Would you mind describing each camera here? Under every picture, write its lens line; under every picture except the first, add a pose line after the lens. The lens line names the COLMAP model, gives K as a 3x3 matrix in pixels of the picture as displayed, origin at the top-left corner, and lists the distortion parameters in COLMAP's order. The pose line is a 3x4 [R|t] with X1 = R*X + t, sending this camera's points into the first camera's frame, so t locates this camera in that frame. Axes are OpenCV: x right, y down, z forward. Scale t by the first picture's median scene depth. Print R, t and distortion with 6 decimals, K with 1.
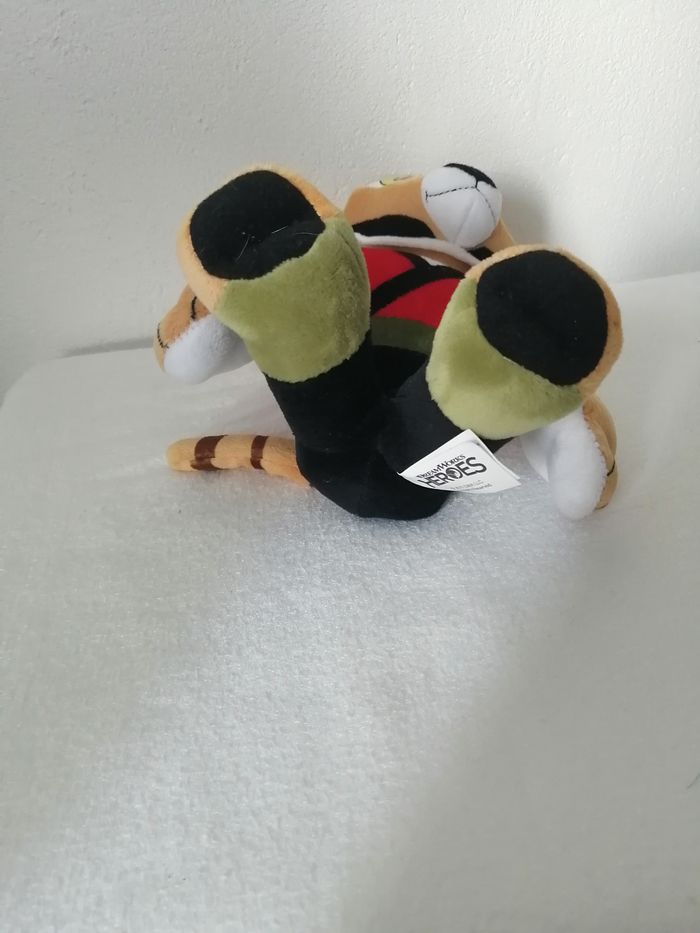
lens RADIAL K [[746.8, 0, 351.7], [0, 746.8, 478.7], [0, 0, 1]] dist [-0.033790, 0.060919]
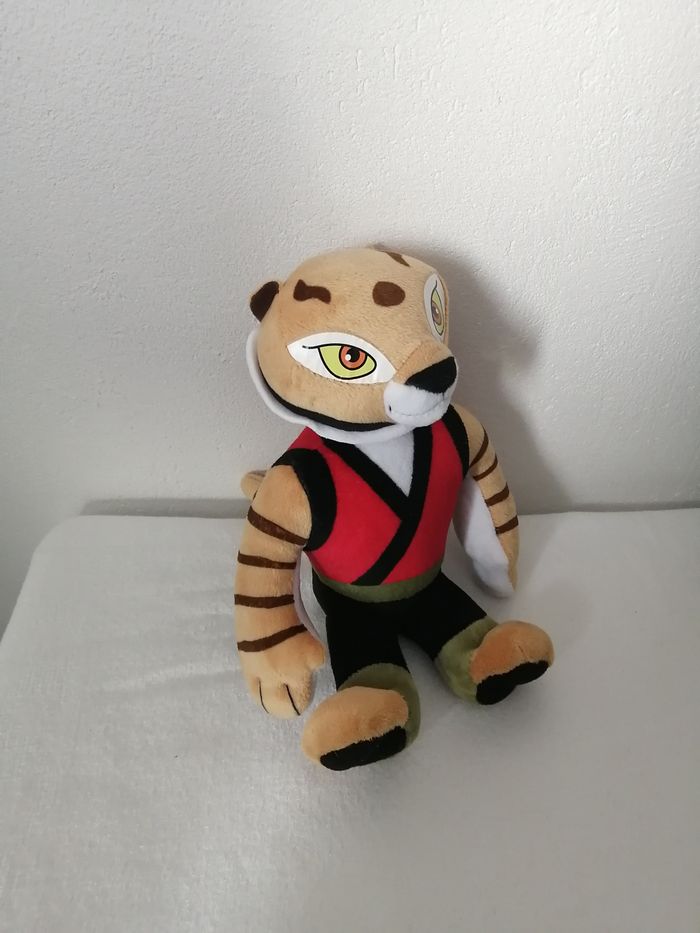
lens RADIAL K [[746.8, 0, 351.7], [0, 746.8, 478.7], [0, 0, 1]] dist [-0.033790, 0.060919]
pose [[0.993308, 0.113142, -0.023196, 0.052988], [-0.109345, 0.985918, 0.126532, -0.650810], [0.037186, -0.123149, 0.991691, -0.154943]]
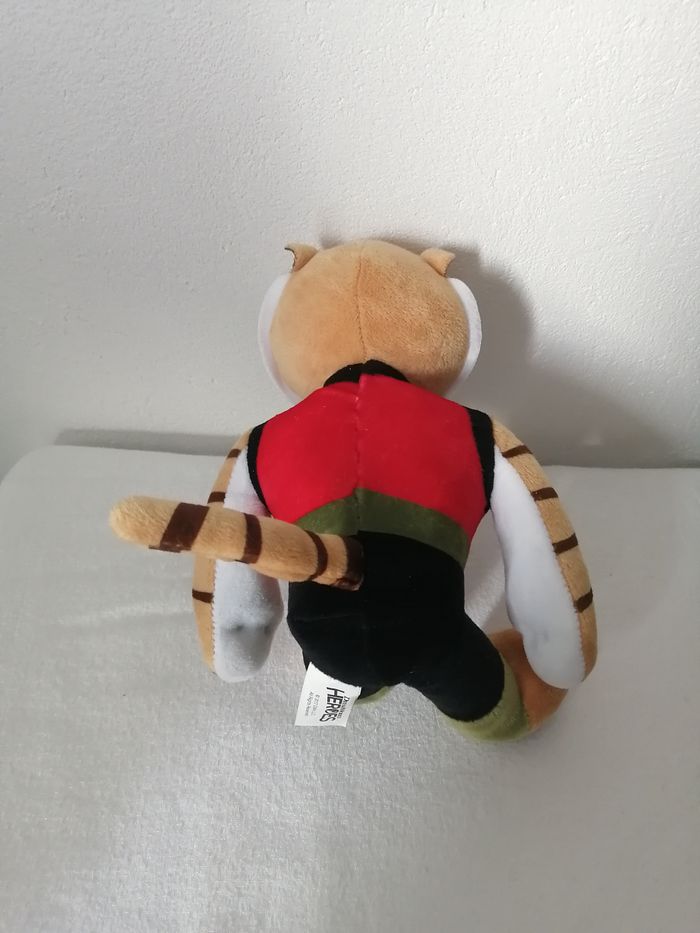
lens RADIAL K [[746.8, 0, 351.7], [0, 746.8, 478.7], [0, 0, 1]] dist [-0.033790, 0.060919]
pose [[0.985556, 0.162452, -0.047852, 0.167758], [-0.148333, 0.964396, 0.218948, -0.677572], [0.081717, -0.208688, 0.974562, -0.078505]]
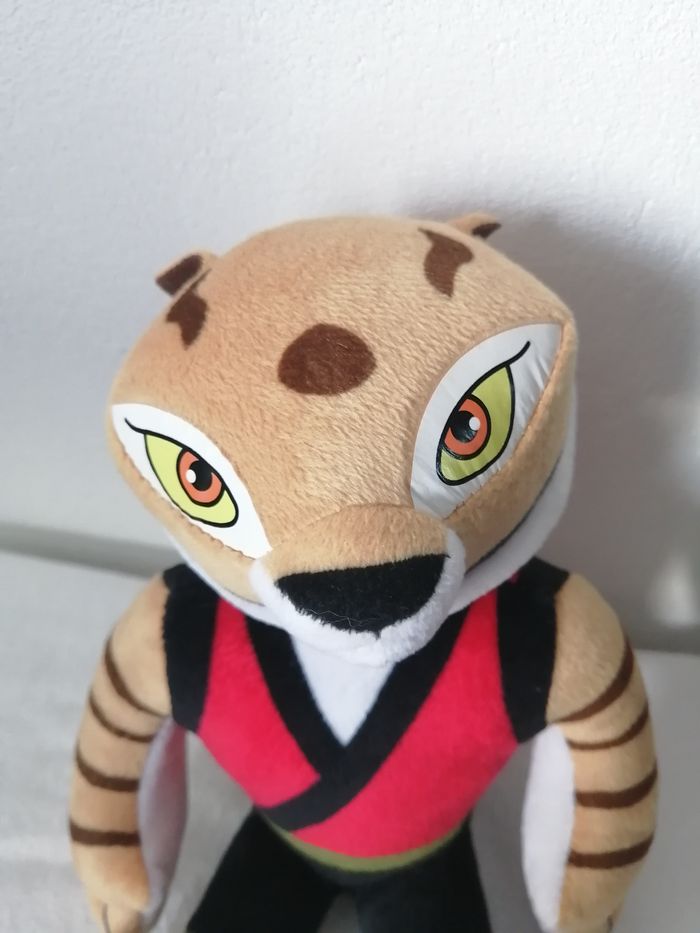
lens RADIAL K [[767.0, 0, 351.6], [0, 767.0, 480.9], [0, 0, 1]] dist [-0.058597, 0.065174]
pose [[0.962111, 0.234986, -0.138292, 0.162384], [-0.196609, 0.949314, 0.245251, -0.815392], [0.188913, -0.208769, 0.959545, 0.506072]]
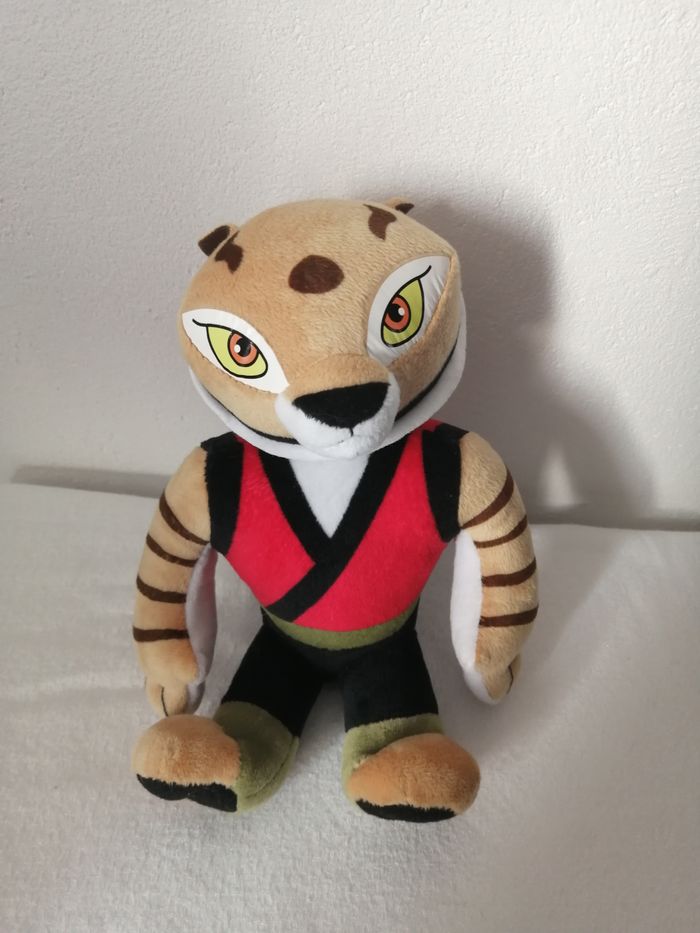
lens RADIAL K [[751.2, 0, 351.6], [0, 751.2, 479.3], [0, 0, 1]] dist [-0.028234, 0.050098]
pose [[0.979543, 0.188417, -0.070671, 0.203741], [-0.170819, 0.964176, 0.202943, -0.720710], [0.106377, -0.186719, 0.976637, 0.121497]]
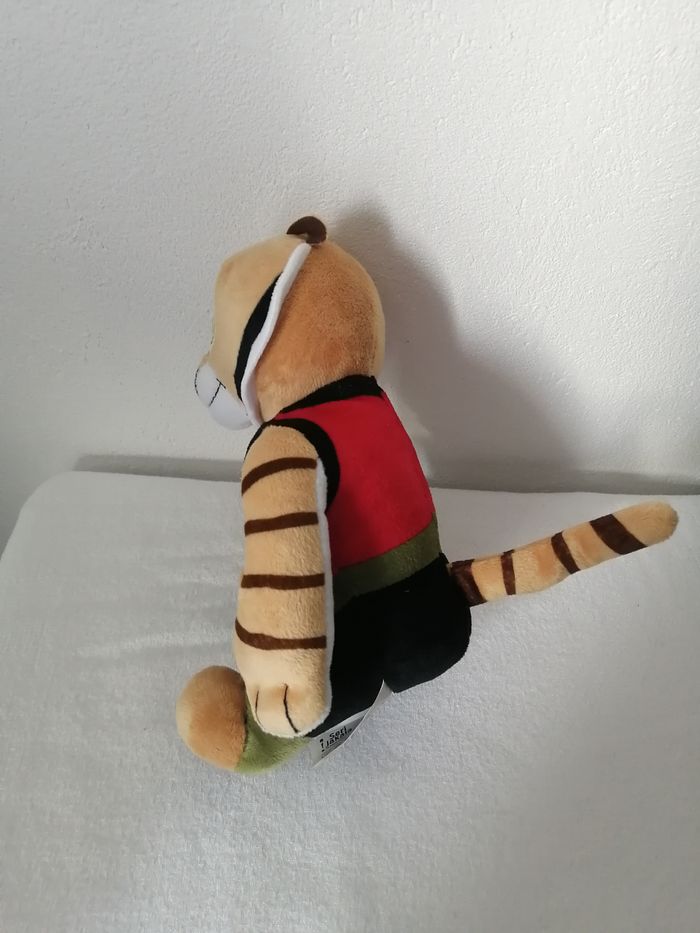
lens RADIAL K [[746.8, 0, 351.7], [0, 746.8, 478.7], [0, 0, 1]] dist [-0.033790, 0.060919]
pose [[0.984735, 0.160886, -0.066425, 0.141397], [-0.143926, 0.967250, 0.209076, -0.708436], [0.097887, -0.196324, 0.975641, -0.054506]]
